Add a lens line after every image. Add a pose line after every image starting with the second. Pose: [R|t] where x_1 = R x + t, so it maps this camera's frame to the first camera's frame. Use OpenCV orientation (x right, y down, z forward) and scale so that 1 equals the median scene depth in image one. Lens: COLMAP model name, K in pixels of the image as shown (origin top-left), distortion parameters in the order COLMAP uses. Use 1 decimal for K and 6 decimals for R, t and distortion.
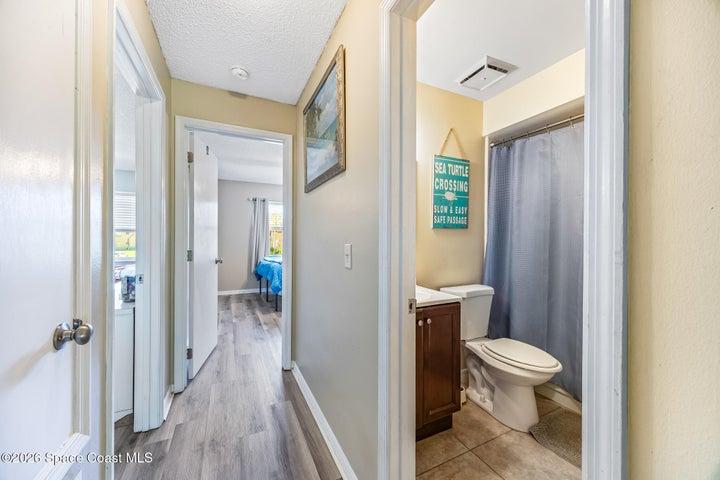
lens RADIAL K [[270.1, 0, 358.6], [0, 270.1, 242.9], [0, 0, 1]] dist [0.001402, 0.000036]
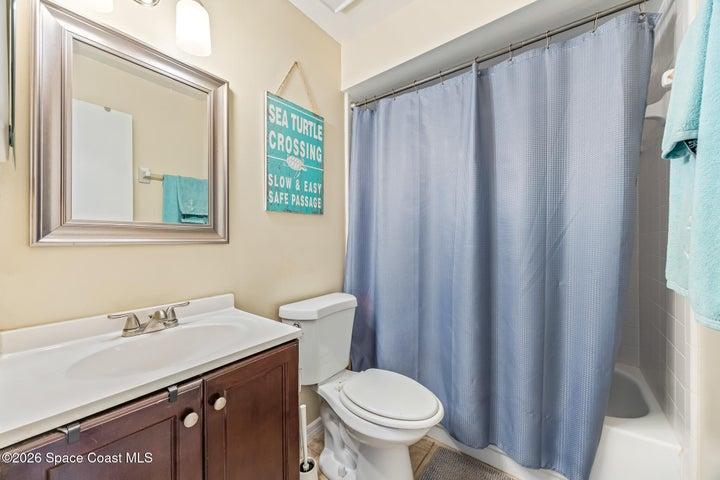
lens RADIAL K [[270.1, 0, 358.6], [0, 270.1, 242.9], [0, 0, 1]] dist [0.001402, 0.000036]
pose [[0.898388, -0.015334, 0.438935, 0.186857], [0.012709, 0.999879, 0.008918, 0.016975], [-0.439018, -0.002433, 0.898475, 0.342119]]
